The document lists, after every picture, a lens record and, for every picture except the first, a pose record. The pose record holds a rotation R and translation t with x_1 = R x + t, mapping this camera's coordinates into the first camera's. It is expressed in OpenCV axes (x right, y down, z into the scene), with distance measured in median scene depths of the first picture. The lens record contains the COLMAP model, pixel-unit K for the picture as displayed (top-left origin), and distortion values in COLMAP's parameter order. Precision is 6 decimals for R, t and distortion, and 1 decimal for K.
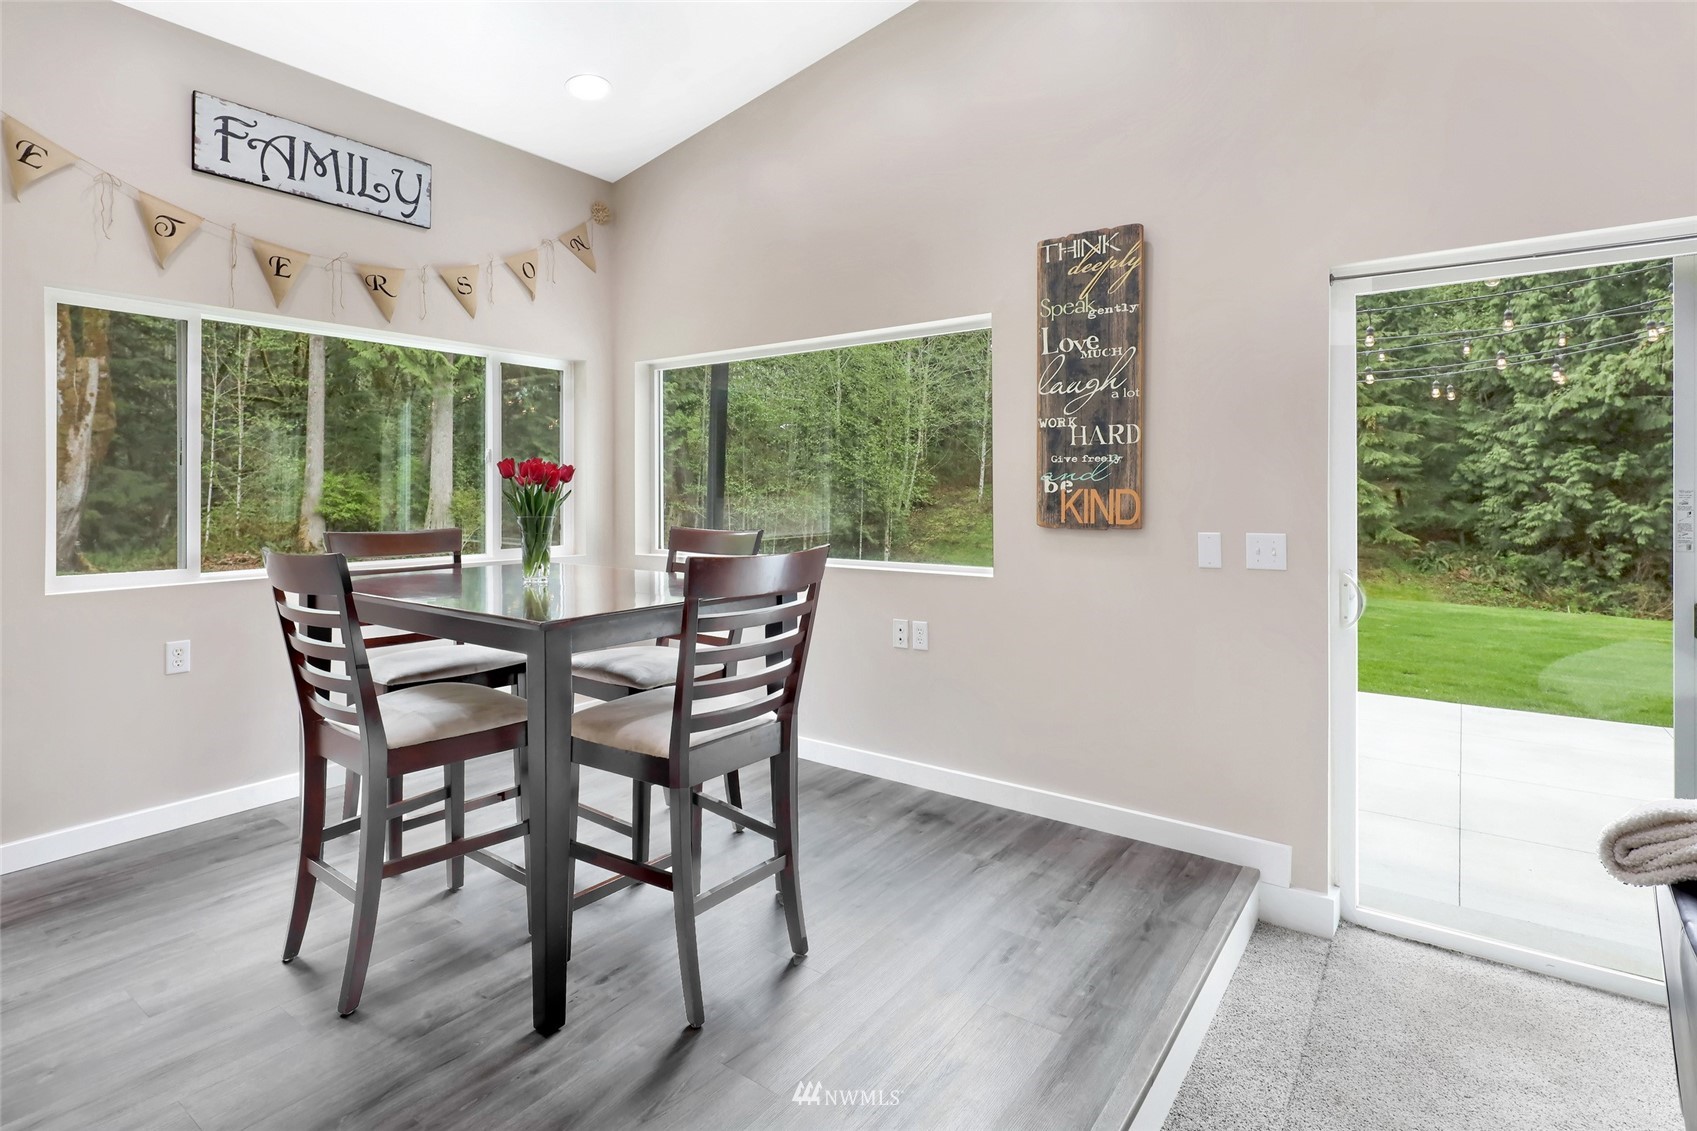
lens RADIAL K [[837.6, 0, 845.6], [0, 837.6, 493.5], [0, 0, 1]] dist [0.017657, -0.009039]
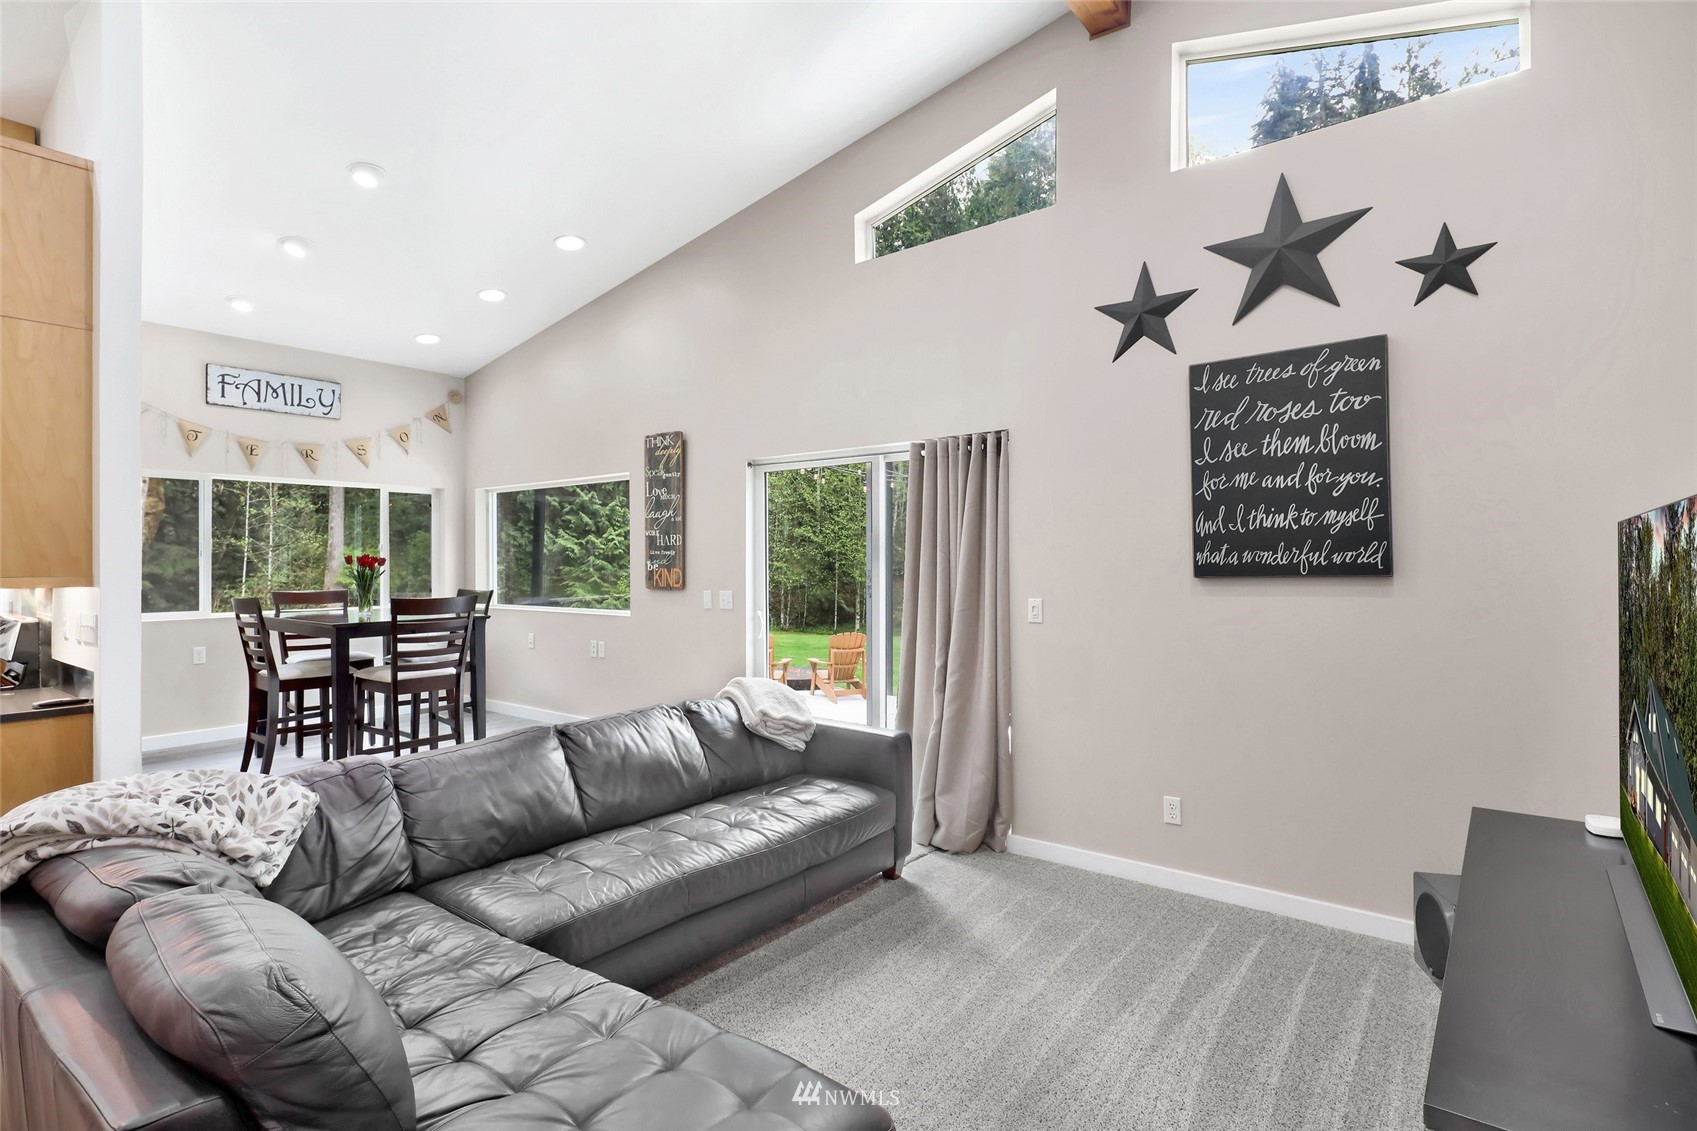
lens RADIAL K [[851.1, 0, 848.5], [0, 851.1, 565.5], [0, 0, 1]] dist [0.000160, 0.000040]
pose [[0.999375, -0.002056, -0.035280, 0.716016], [0.002137, 0.999995, 0.002249, -0.014069], [0.035275, -0.002323, 0.999375, -0.840226]]
